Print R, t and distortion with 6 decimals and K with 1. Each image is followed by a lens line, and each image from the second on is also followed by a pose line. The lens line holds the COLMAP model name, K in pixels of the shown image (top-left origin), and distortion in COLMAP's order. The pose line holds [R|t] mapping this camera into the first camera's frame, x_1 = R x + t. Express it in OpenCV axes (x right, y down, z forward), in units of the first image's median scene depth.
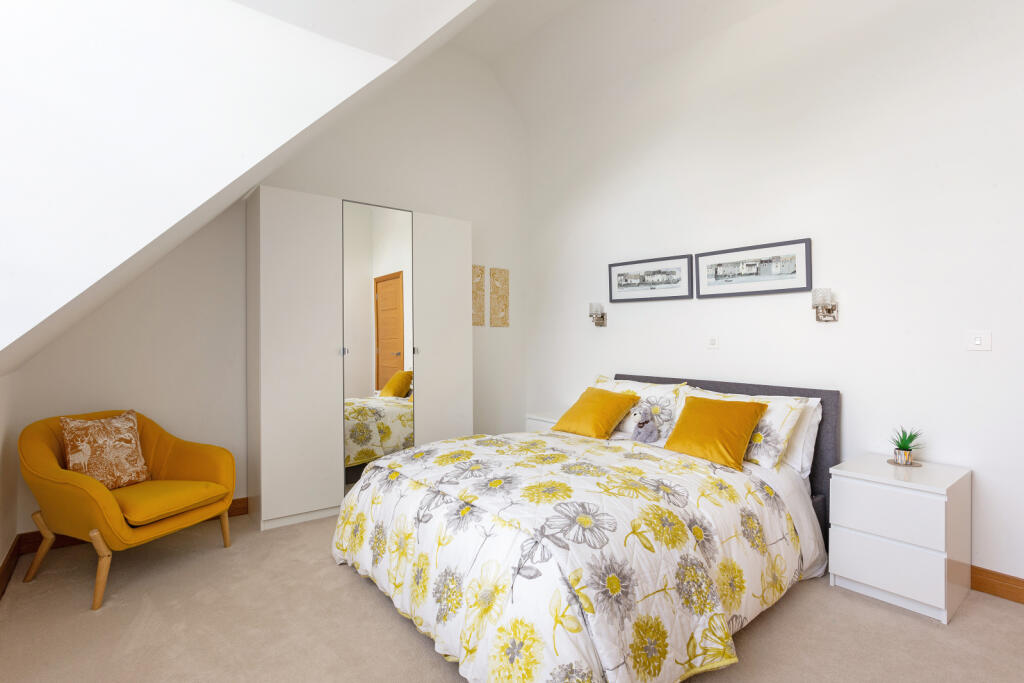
lens RADIAL K [[516.0, 0, 509.9], [0, 516.0, 339.1], [0, 0, 1]] dist [-0.025841, 0.000894]
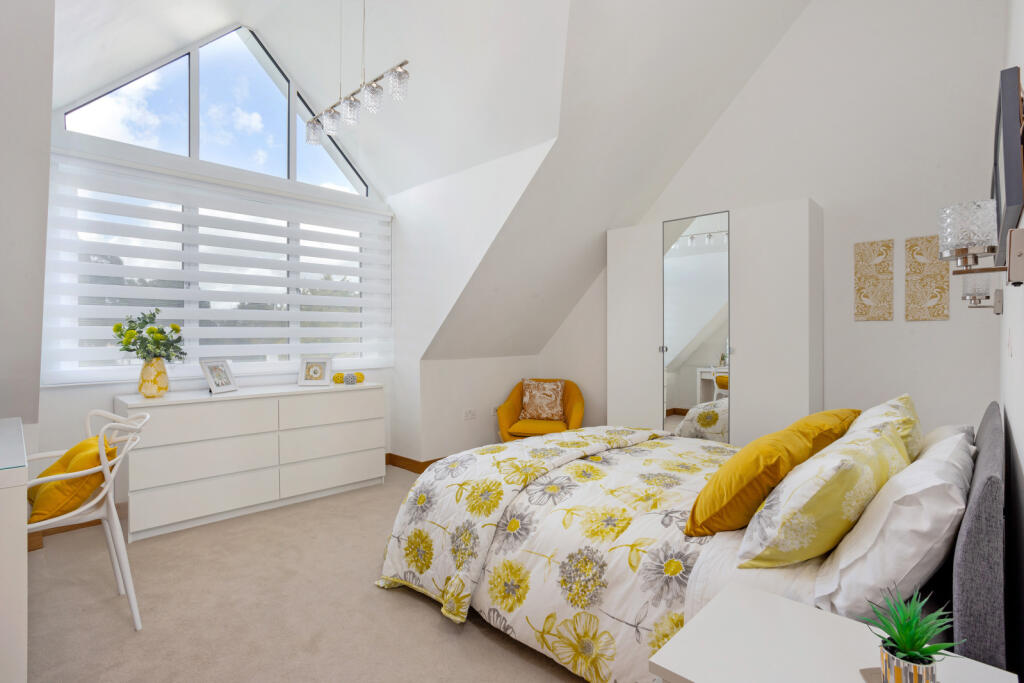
lens RADIAL K [[516.0, 0, 510.3], [0, 516.0, 340.9], [0, 0, 1]] dist [-0.025841, 0.000894]
pose [[0.098620, 0.000675, -0.995125, 1.156153], [0.000340, 1.000000, 0.000712, 0.004167], [0.995125, -0.000409, 0.098620, 0.736630]]
